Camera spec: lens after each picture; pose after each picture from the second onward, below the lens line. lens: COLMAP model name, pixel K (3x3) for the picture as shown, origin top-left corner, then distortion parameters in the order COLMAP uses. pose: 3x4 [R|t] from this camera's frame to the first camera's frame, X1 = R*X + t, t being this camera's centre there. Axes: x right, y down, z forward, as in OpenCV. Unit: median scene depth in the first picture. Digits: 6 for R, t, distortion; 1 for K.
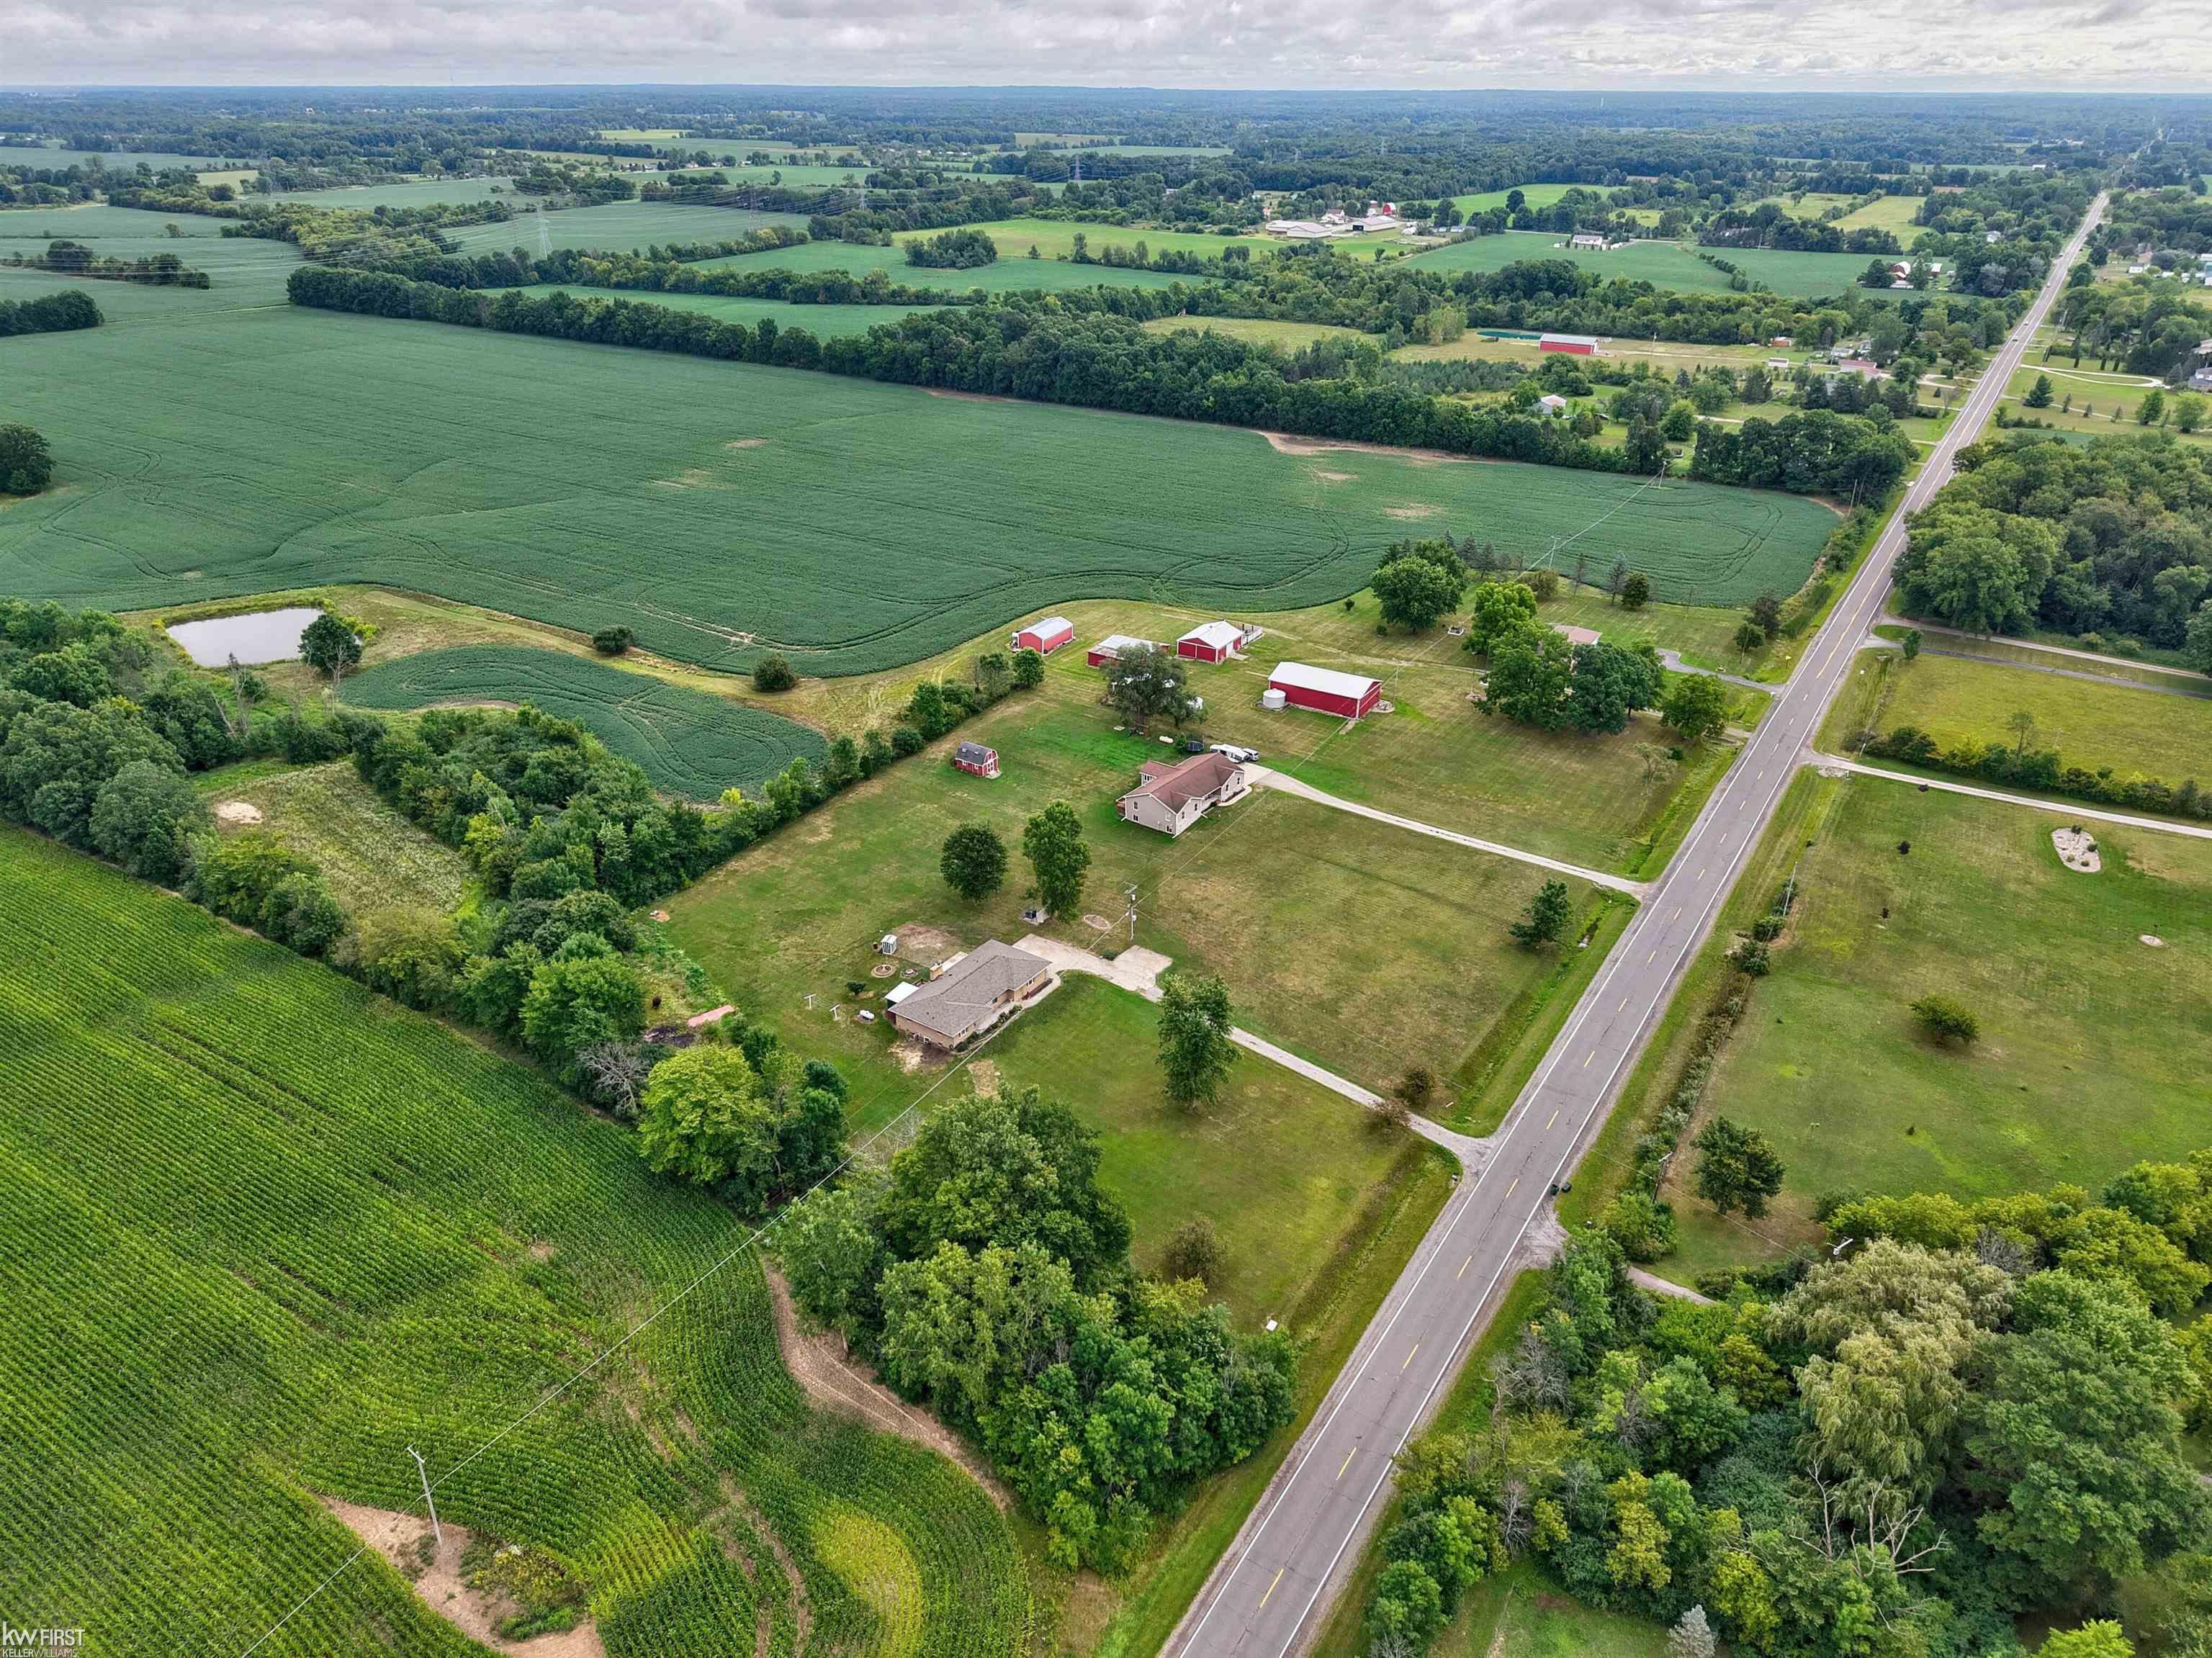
lens RADIAL K [[1479.1, 0, 1106.0], [0, 1479.1, 829.0], [0, 0, 1]] dist [0.024187, -0.022784]
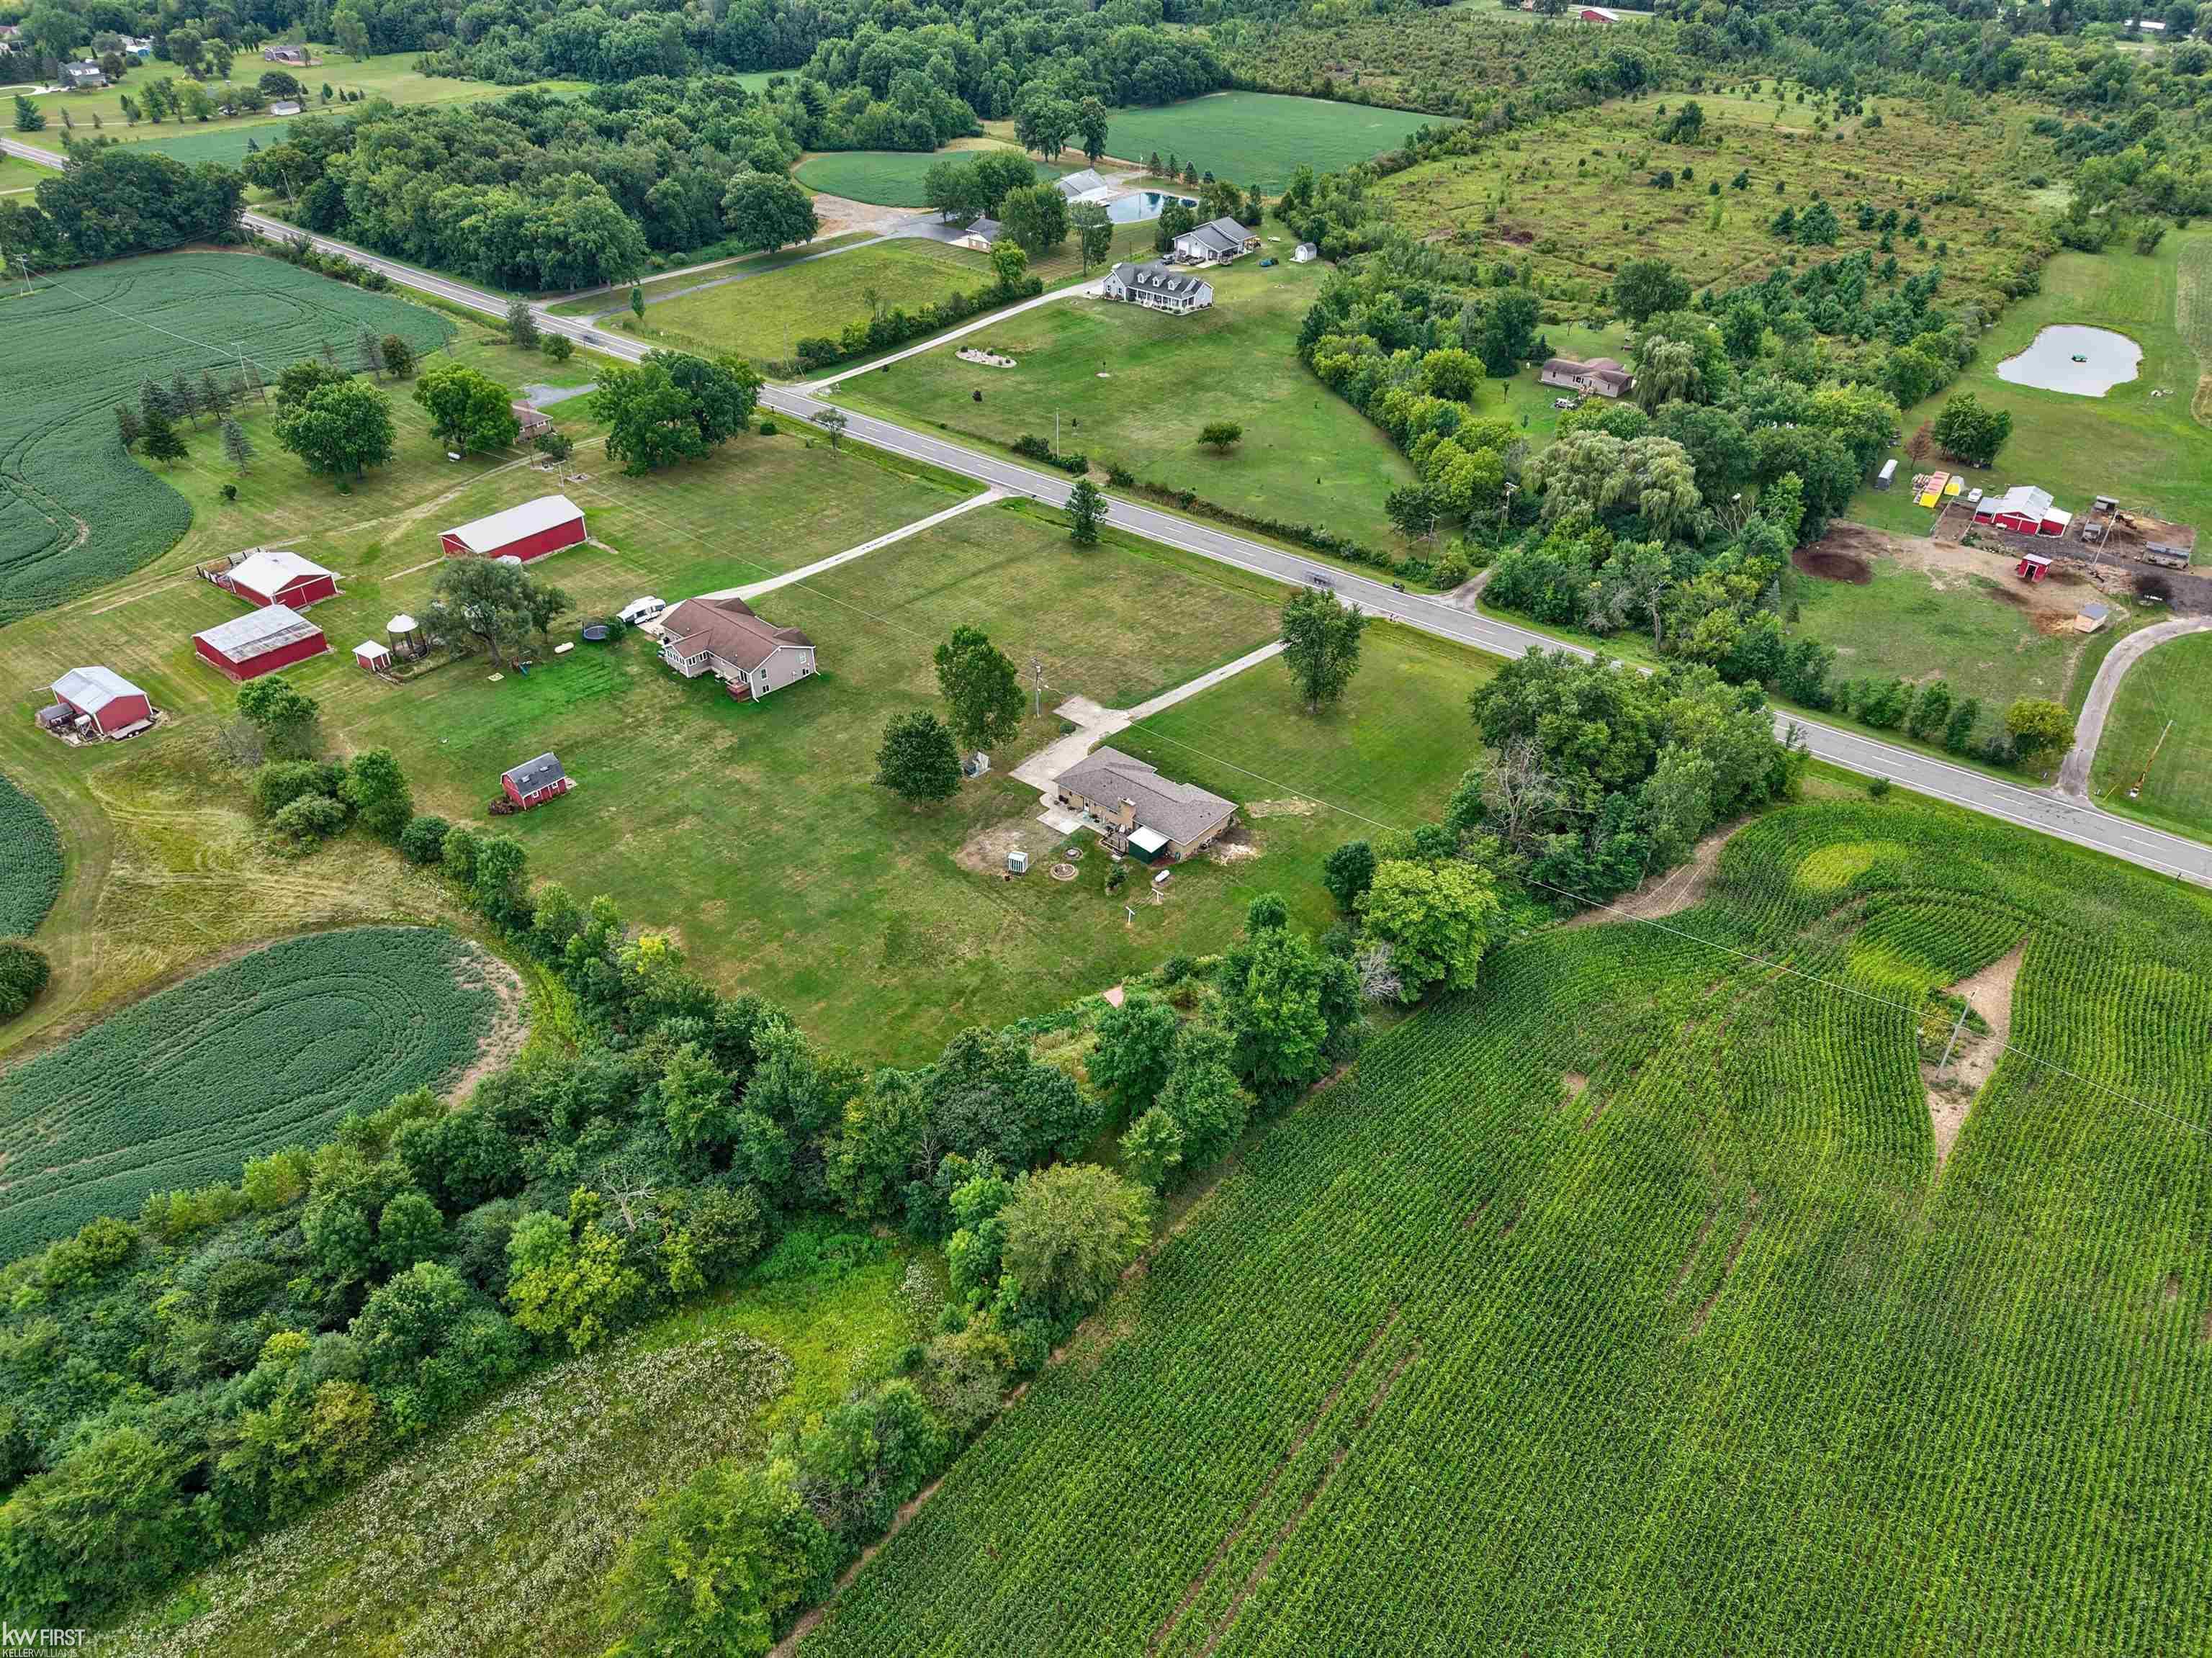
lens RADIAL K [[1479.1, 0, 1106.0], [0, 1479.1, 829.0], [0, 0, 1]] dist [0.024187, -0.022784]
pose [[0.092453, -0.575756, 0.812378, -0.582099], [0.436491, 0.756737, 0.486647, -0.228862], [-0.894946, 0.309604, 0.321274, 0.494844]]
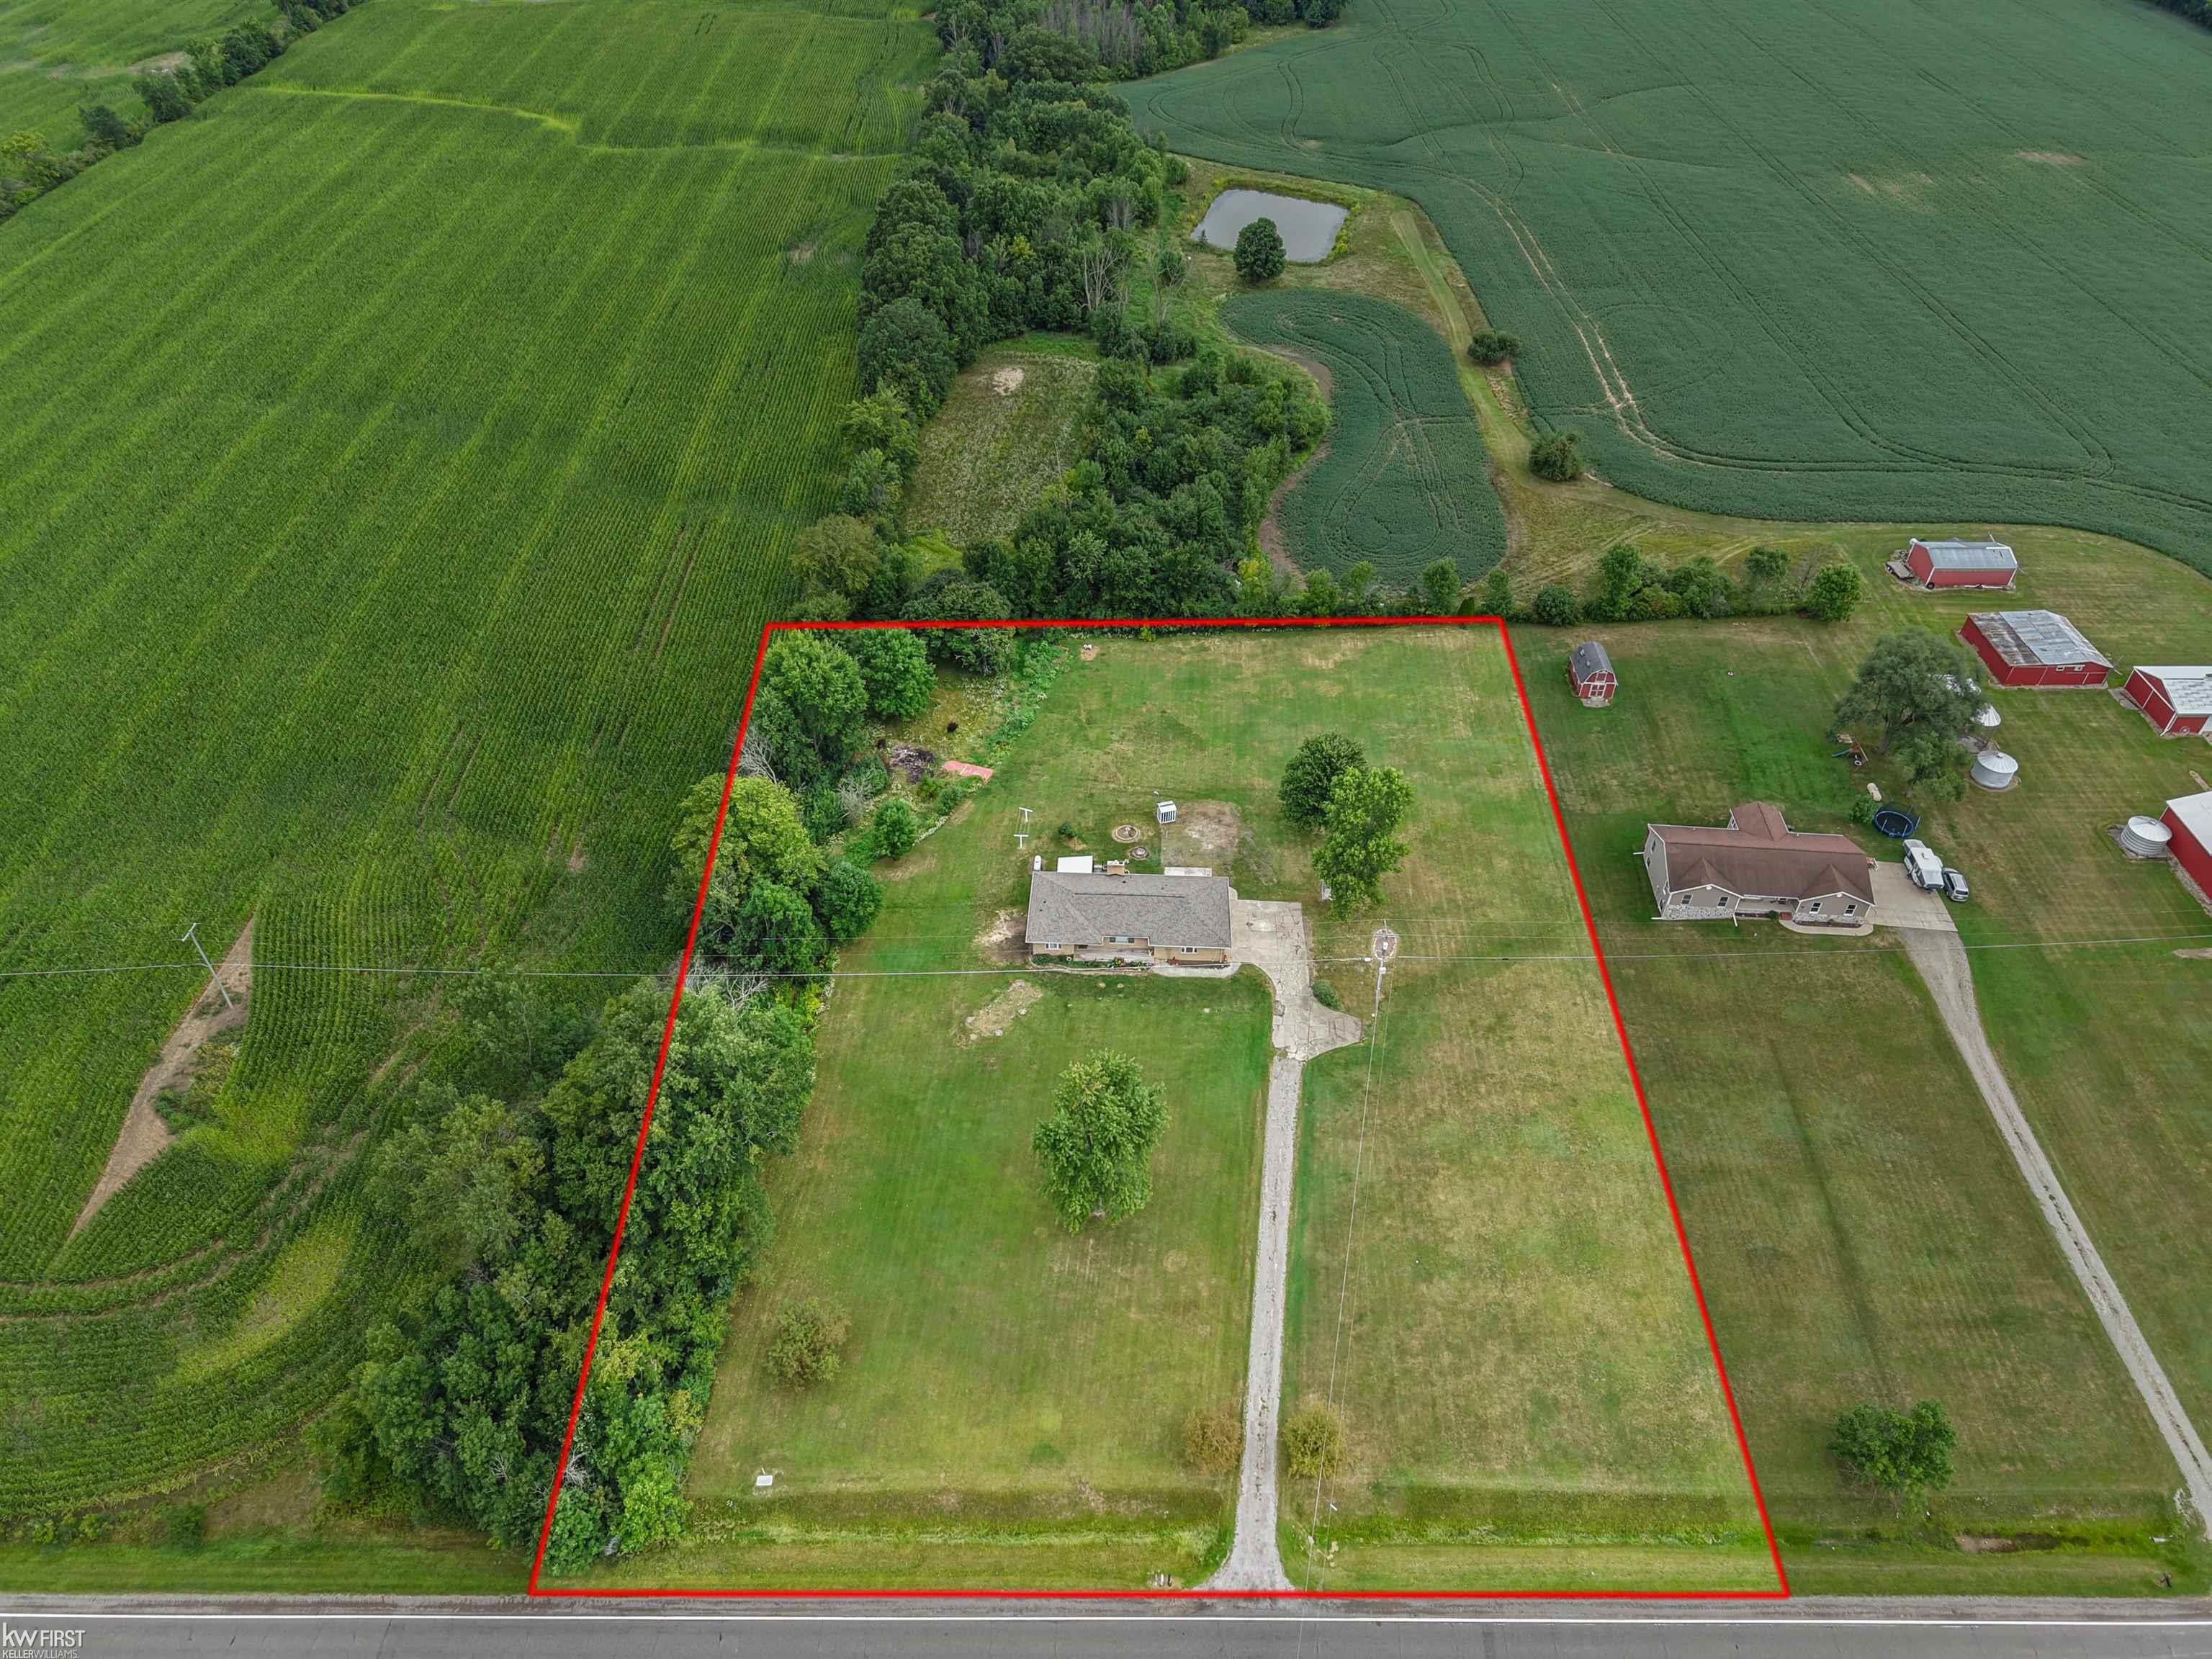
lens RADIAL K [[1484.1, 0, 1106.0], [0, 1484.1, 829.5], [0, 0, 1]] dist [0.014758, -0.010597]
pose [[0.542342, 0.549883, -0.635211, 0.260035], [-0.387190, 0.834573, 0.391883, -0.159575], [0.745620, 0.033413, 0.665533, 0.311955]]
